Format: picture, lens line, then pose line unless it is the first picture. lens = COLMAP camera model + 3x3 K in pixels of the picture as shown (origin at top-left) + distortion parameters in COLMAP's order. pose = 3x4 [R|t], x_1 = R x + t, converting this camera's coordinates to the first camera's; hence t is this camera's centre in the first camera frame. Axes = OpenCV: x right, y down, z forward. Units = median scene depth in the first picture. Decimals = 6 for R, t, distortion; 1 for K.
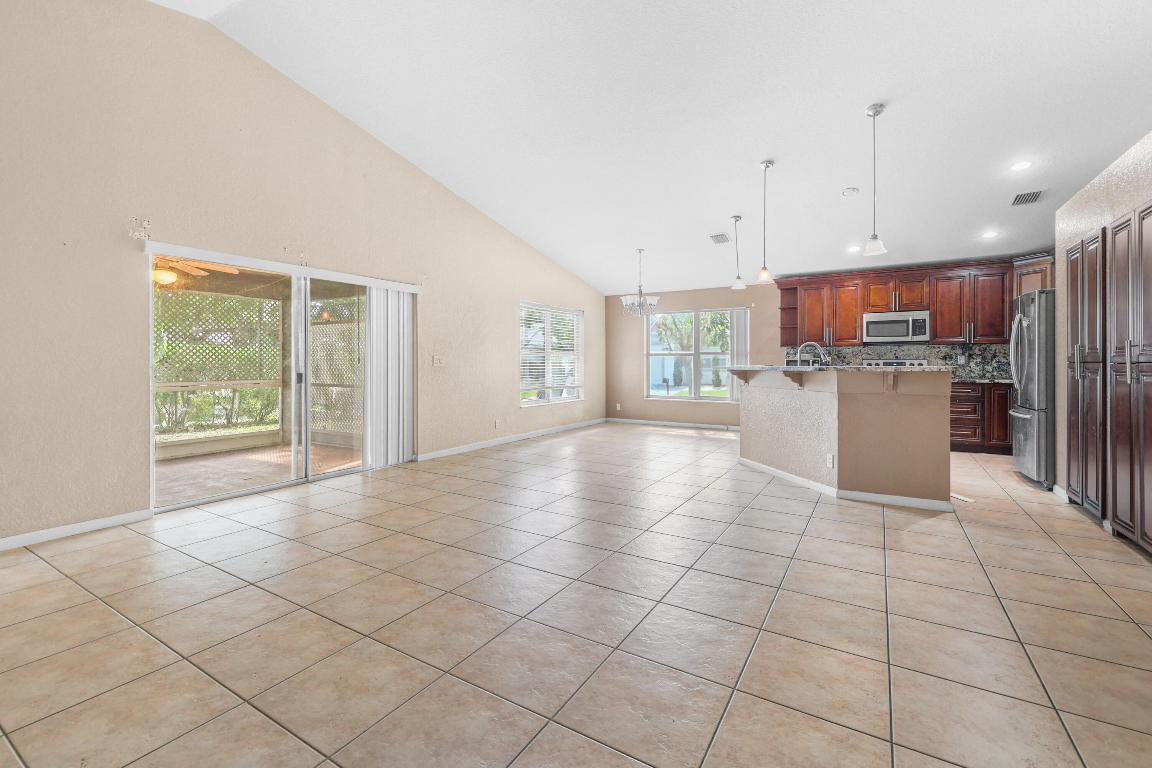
lens RADIAL K [[488.0, 0, 579.9], [0, 488.0, 384.2], [0, 0, 1]] dist [0.001030, 0.000148]
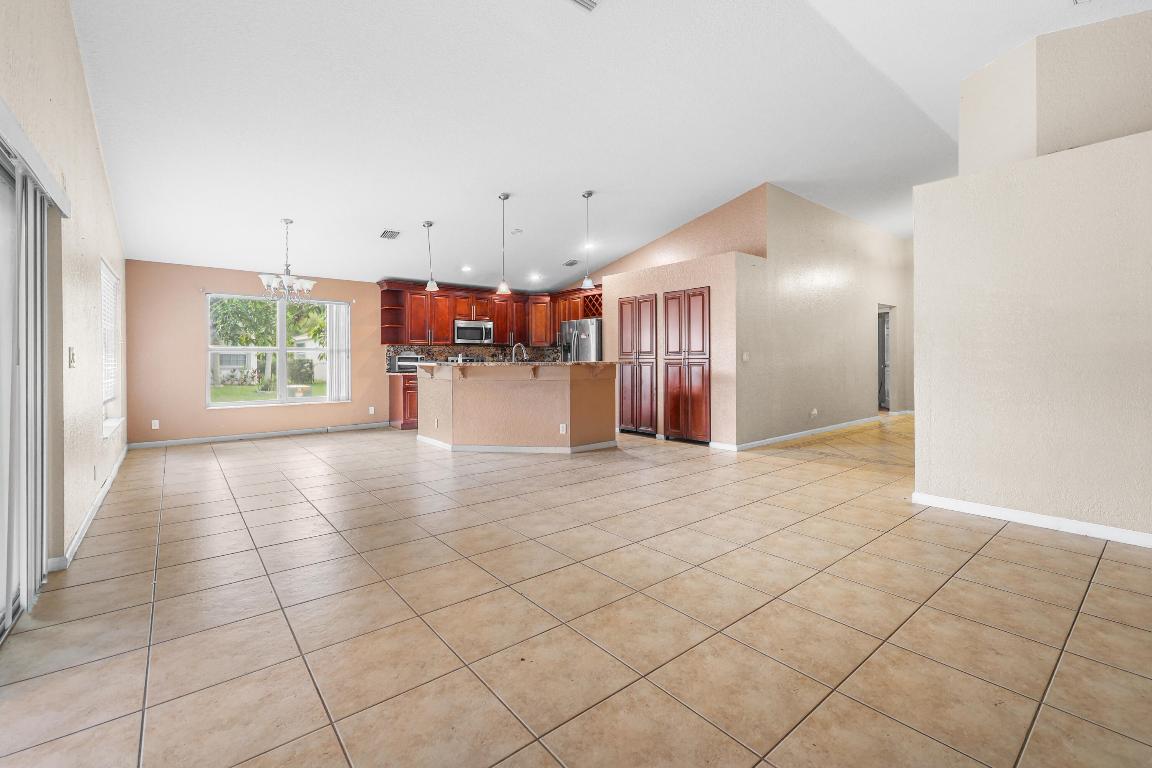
lens RADIAL K [[488.0, 0, 577.2], [0, 488.0, 350.0], [0, 0, 1]] dist [0.001030, 0.000148]
pose [[0.343863, 0.016579, 0.938873, -0.479890], [0.046792, 0.998299, -0.034766, -0.010941], [-0.937853, 0.055886, 0.342503, 0.292247]]
